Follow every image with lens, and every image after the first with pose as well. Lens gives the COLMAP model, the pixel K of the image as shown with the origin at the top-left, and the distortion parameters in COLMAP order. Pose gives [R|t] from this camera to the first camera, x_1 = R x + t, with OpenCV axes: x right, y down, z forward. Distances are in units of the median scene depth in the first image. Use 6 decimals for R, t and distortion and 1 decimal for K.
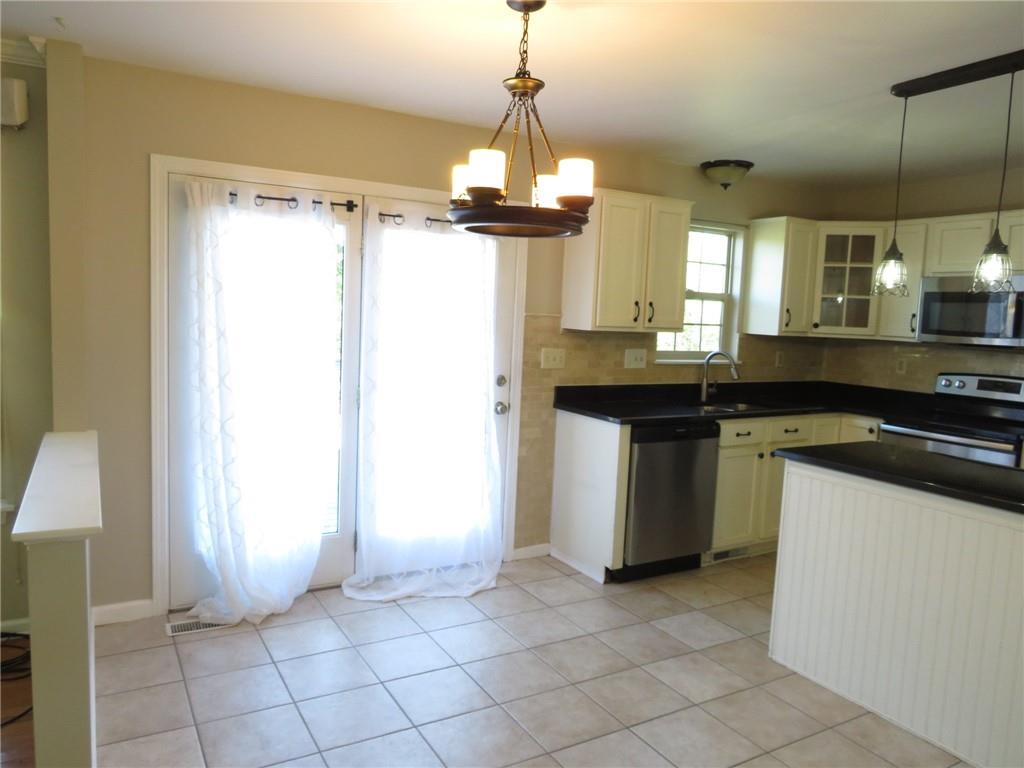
lens RADIAL K [[722.5, 0, 511.1], [0, 722.5, 383.7], [0, 0, 1]] dist [-0.035675, 0.015025]
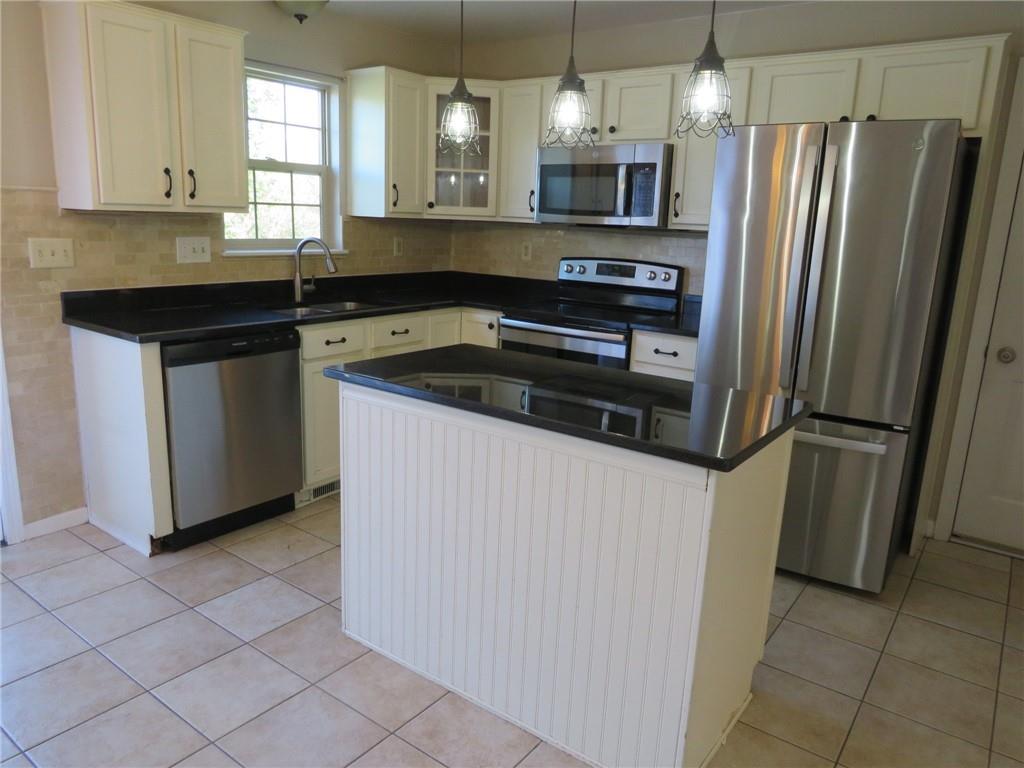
lens RADIAL K [[722.5, 0, 508.3], [0, 722.5, 380.7], [0, 0, 1]] dist [-0.035675, 0.015025]
pose [[0.919114, -0.091822, 0.383143, 0.185598], [0.037572, 0.988459, 0.146757, 0.002601], [-0.392197, -0.120491, 0.911956, 0.184526]]
